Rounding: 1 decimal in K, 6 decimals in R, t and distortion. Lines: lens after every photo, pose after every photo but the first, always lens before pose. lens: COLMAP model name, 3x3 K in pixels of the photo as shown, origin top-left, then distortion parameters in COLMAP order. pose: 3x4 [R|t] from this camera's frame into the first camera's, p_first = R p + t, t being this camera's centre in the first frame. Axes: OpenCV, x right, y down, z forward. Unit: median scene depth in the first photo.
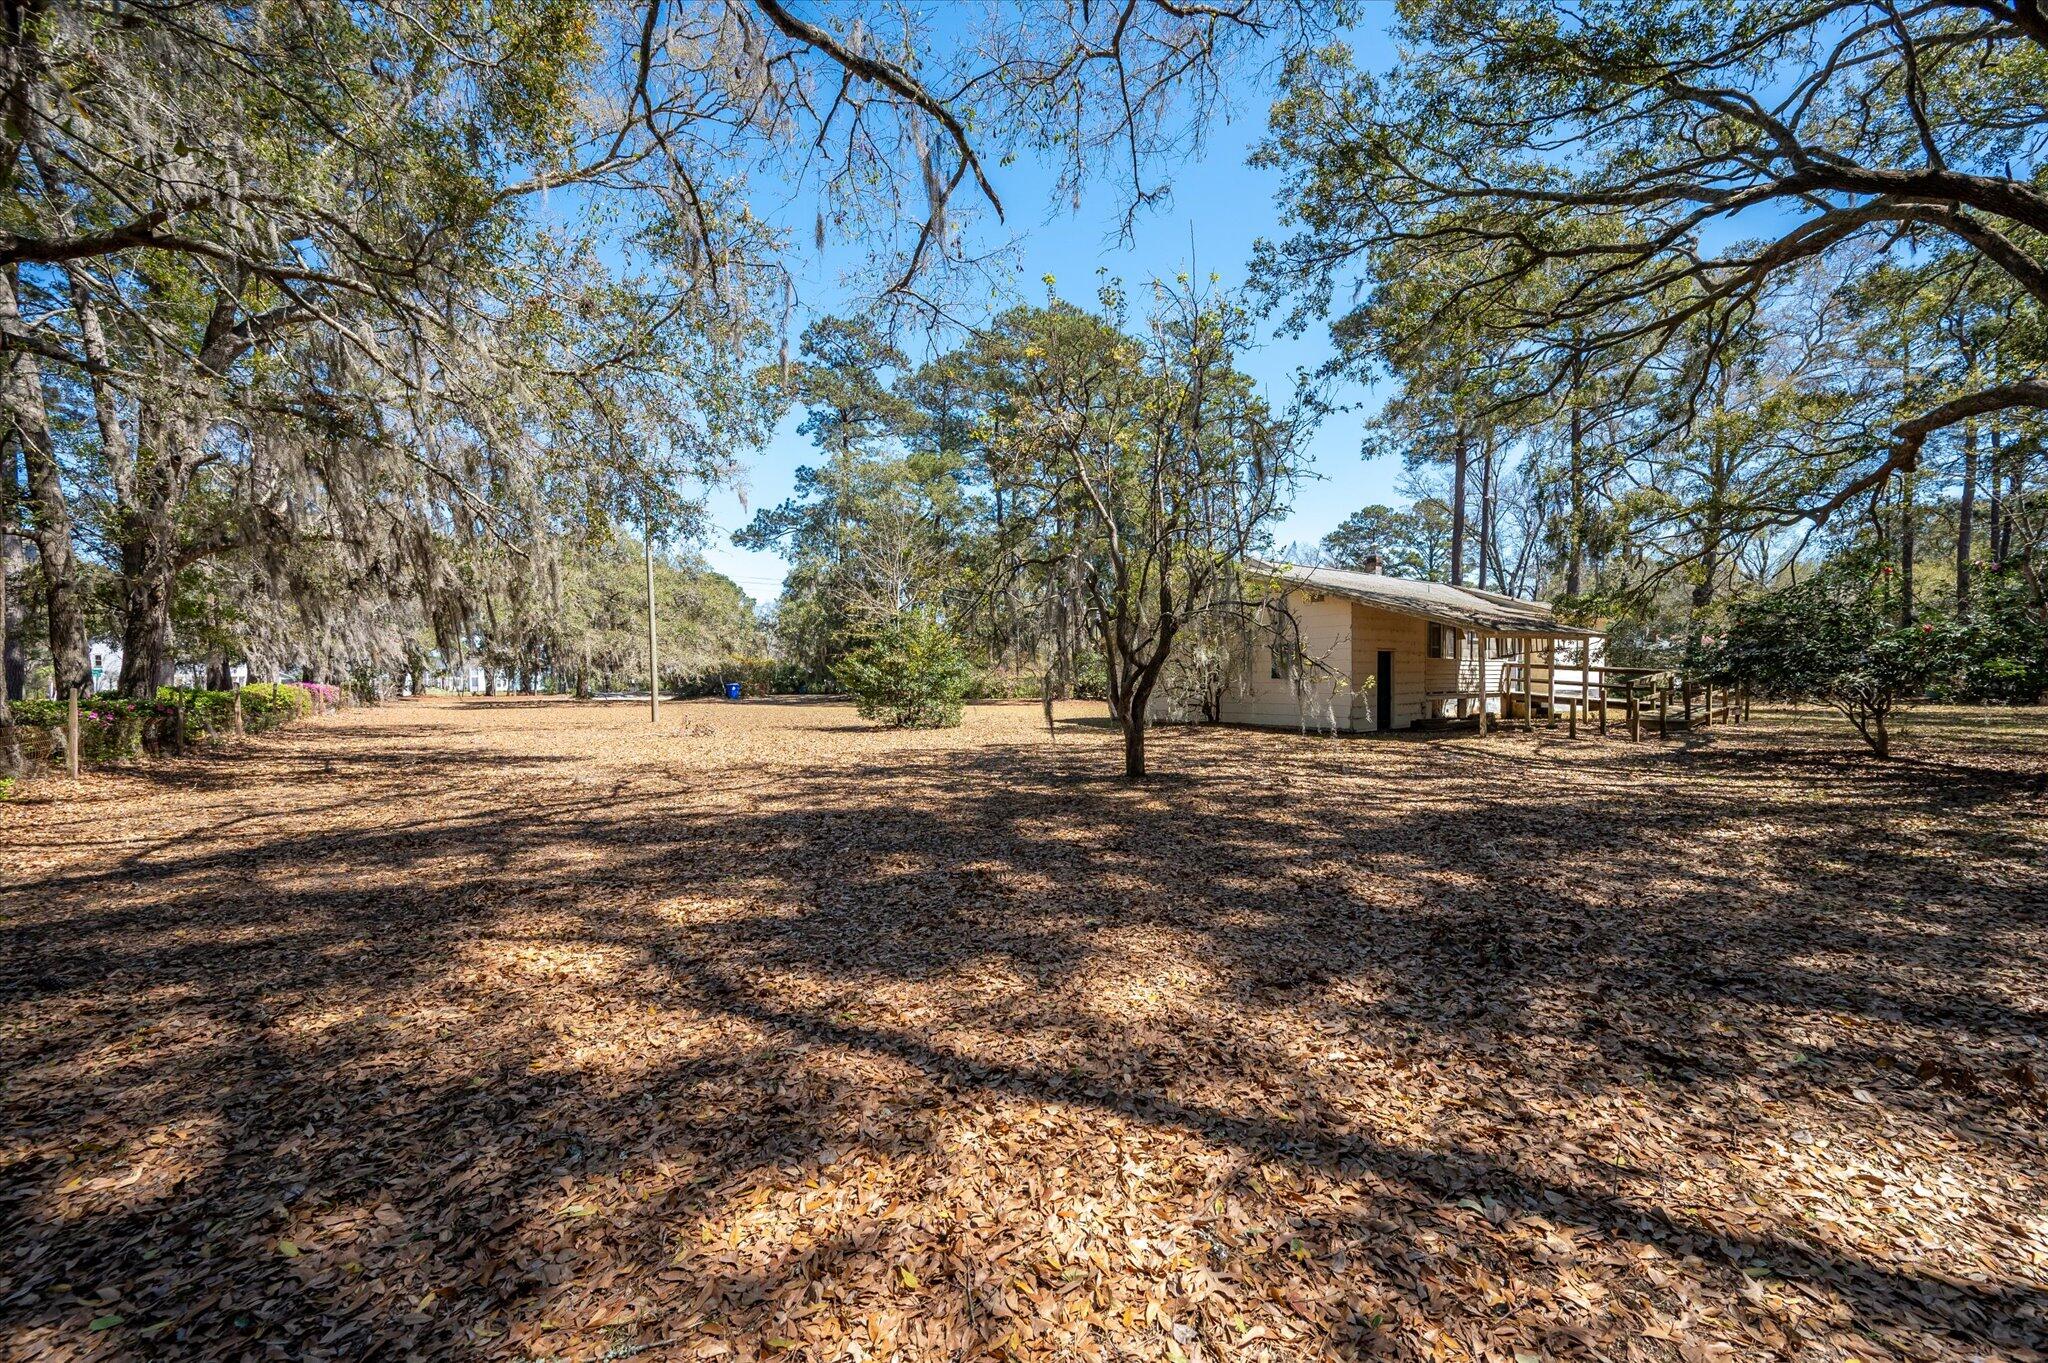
lens RADIAL K [[770.6, 0, 1024.0], [0, 770.6, 681.5], [0, 0, 1]] dist [0.000215, 0.000031]
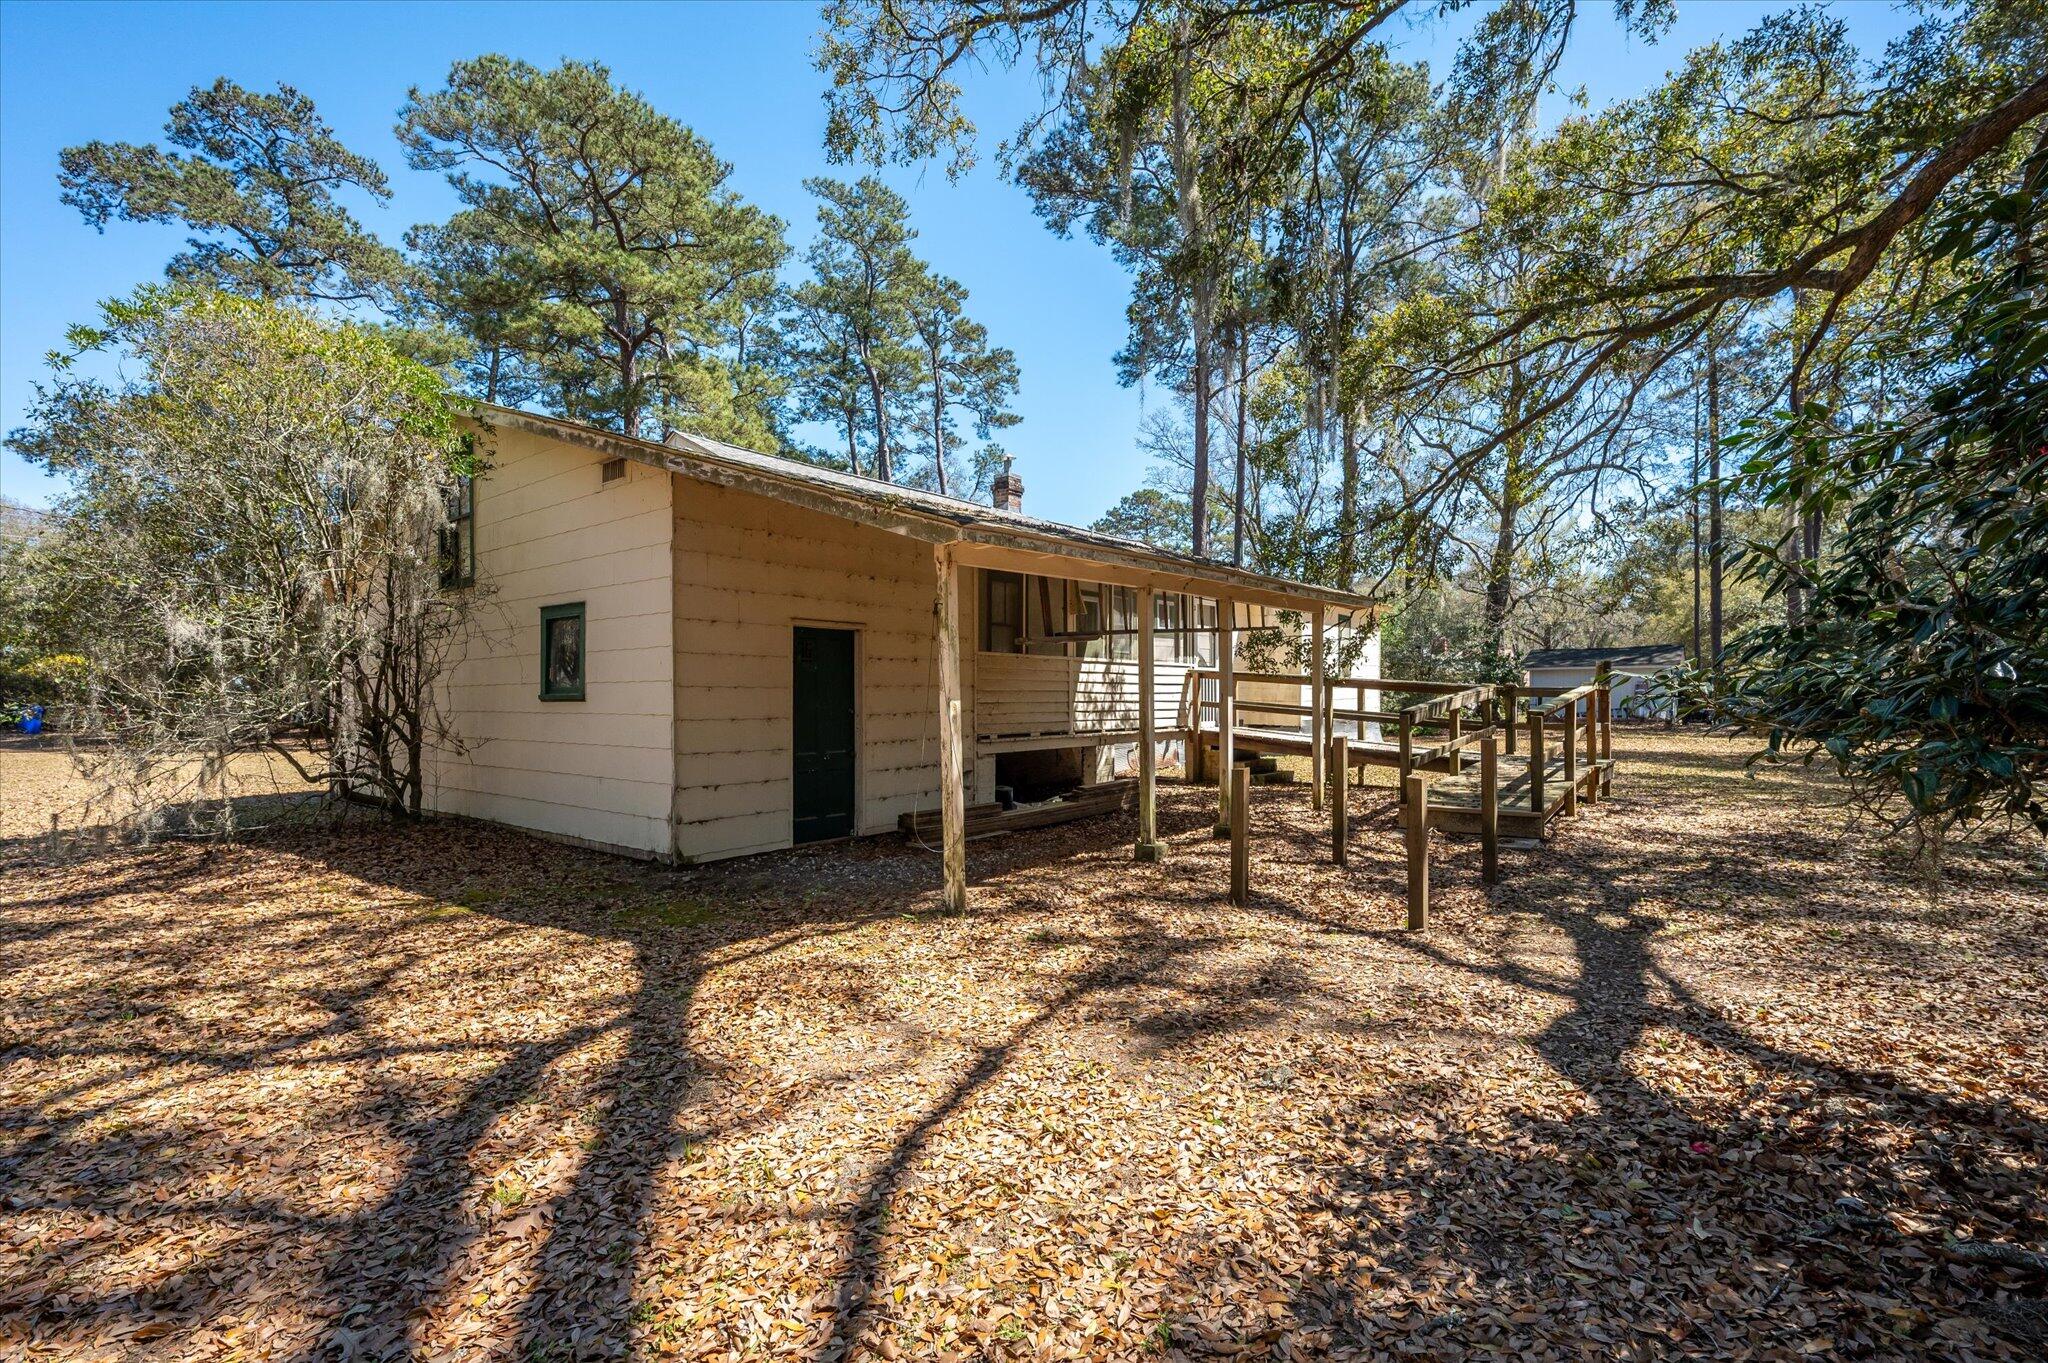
lens RADIAL K [[839.6, 0, 1024.0], [0, 839.6, 681.5], [0, 0, 1]] dist [0.000075, 0.000183]
pose [[0.974723, 0.005960, 0.223339, 0.397374], [-0.000547, 0.999705, -0.024292, -0.003395], [-0.223418, 0.023556, 0.974438, 0.497337]]
